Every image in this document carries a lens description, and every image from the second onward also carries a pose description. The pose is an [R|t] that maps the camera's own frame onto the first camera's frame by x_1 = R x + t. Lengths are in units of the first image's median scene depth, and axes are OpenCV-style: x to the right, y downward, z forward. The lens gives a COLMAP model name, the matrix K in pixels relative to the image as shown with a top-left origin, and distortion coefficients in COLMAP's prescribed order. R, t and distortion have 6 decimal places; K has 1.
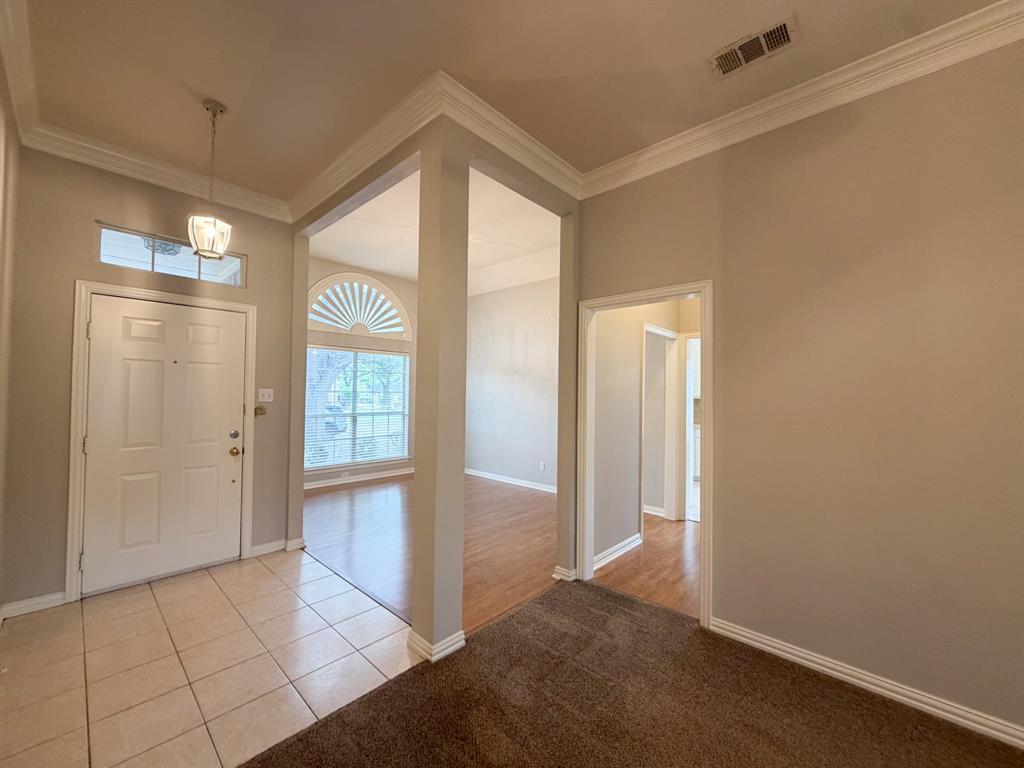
lens RADIAL K [[409.0, 0, 510.1], [0, 409.0, 385.1], [0, 0, 1]] dist [0.000491, -0.000248]
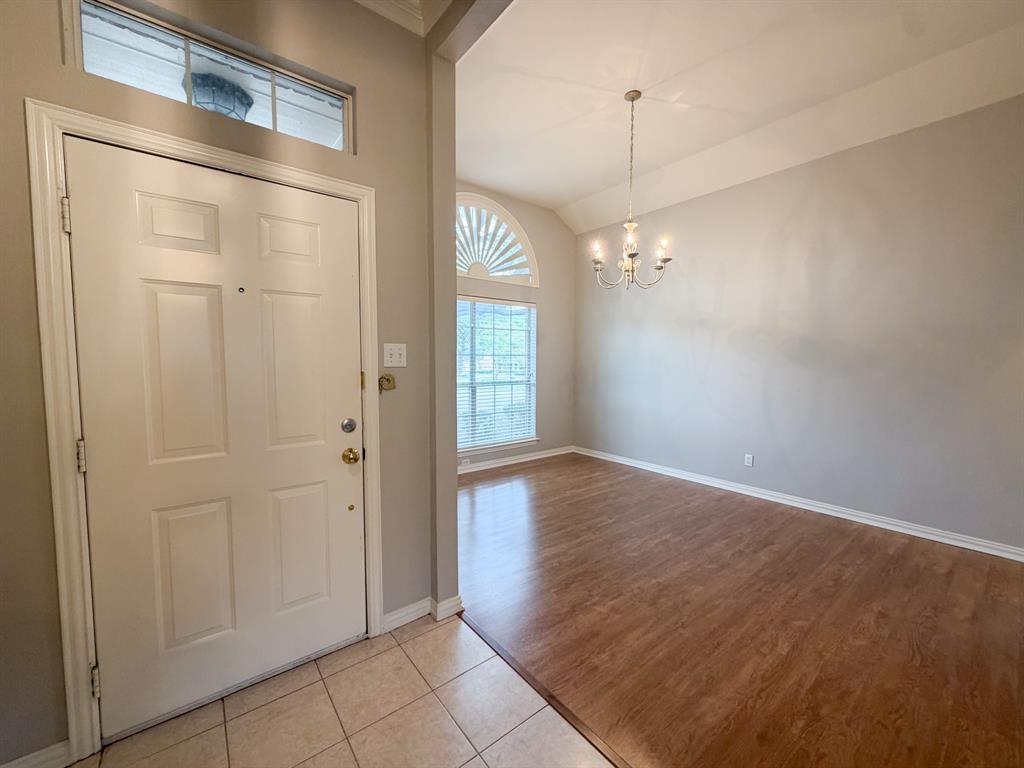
lens RADIAL K [[409.0, 0, 511.2], [0, 409.0, 385.8], [0, 0, 1]] dist [0.000491, -0.000248]
pose [[0.987745, 0.001433, -0.156069, -0.306926], [0.011637, 0.996498, 0.082800, 0.019162], [0.155641, -0.083601, 0.984270, 0.408899]]
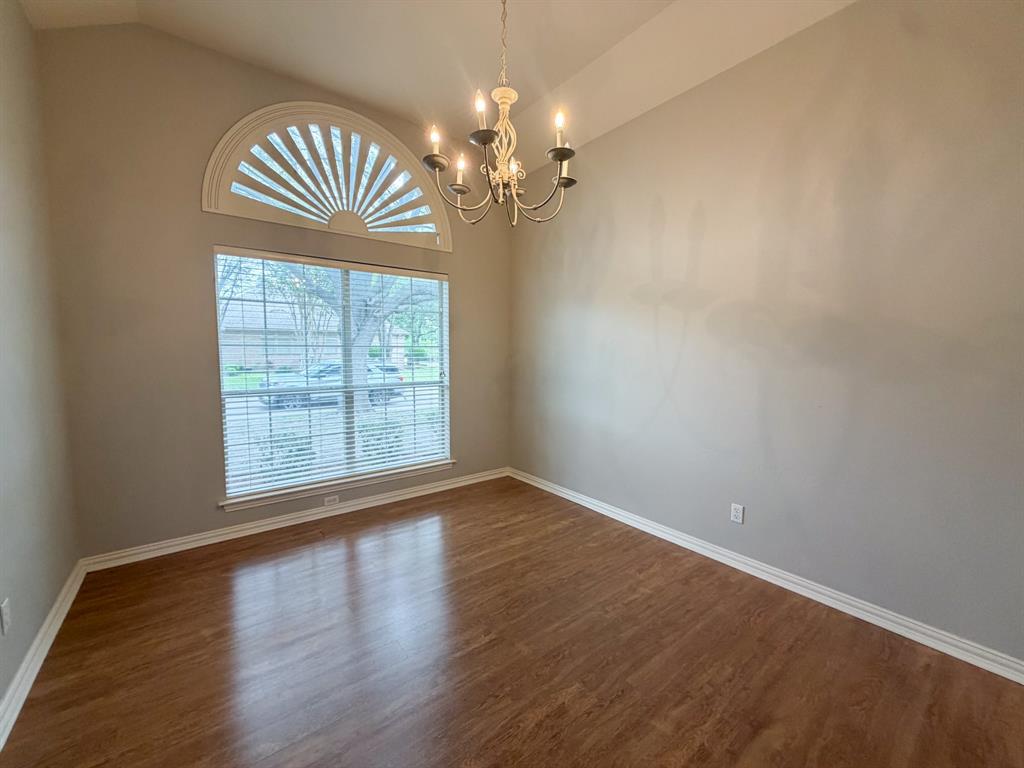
lens RADIAL K [[409.0, 0, 510.8], [0, 409.0, 384.6], [0, 0, 1]] dist [0.000491, -0.000248]
pose [[0.985933, 0.005104, -0.167065, -0.126654], [0.012058, 0.994757, 0.101555, 0.024004], [0.166707, -0.102141, 0.980702, 0.815489]]
